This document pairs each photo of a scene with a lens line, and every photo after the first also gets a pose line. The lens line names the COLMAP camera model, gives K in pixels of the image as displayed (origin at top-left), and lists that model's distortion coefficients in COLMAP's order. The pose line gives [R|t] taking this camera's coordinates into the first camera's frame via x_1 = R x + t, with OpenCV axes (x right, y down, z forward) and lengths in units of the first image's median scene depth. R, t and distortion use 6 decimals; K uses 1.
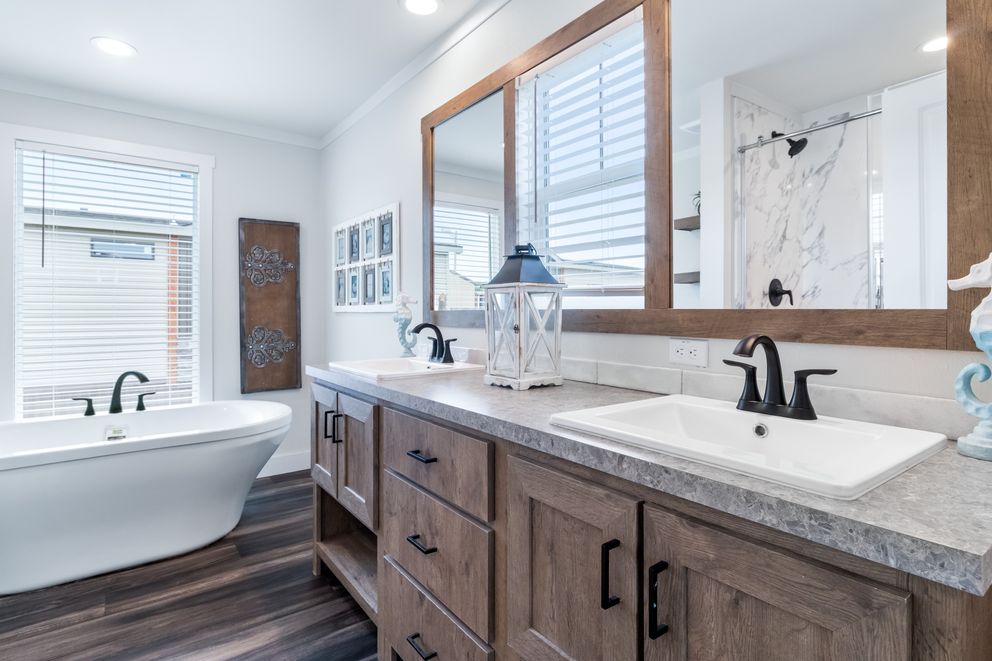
lens RADIAL K [[495.9, 0, 490.6], [0, 495.9, 305.4], [0, 0, 1]] dist [-0.001655, -0.002244]
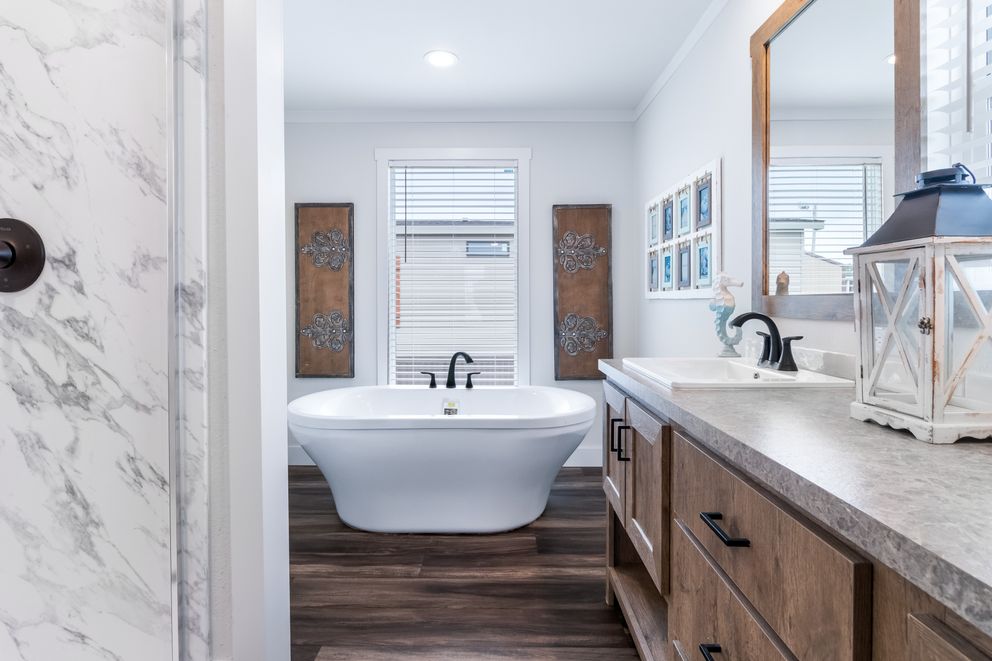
lens RADIAL K [[495.9, 0, 490.6], [0, 495.9, 305.4], [0, 0, 1]] dist [-0.001655, -0.002244]
pose [[0.796666, 0.005873, -0.604391, 0.000574], [0.008525, 0.999744, 0.020952, 0.006222], [0.604360, -0.021844, 0.796412, 0.176364]]
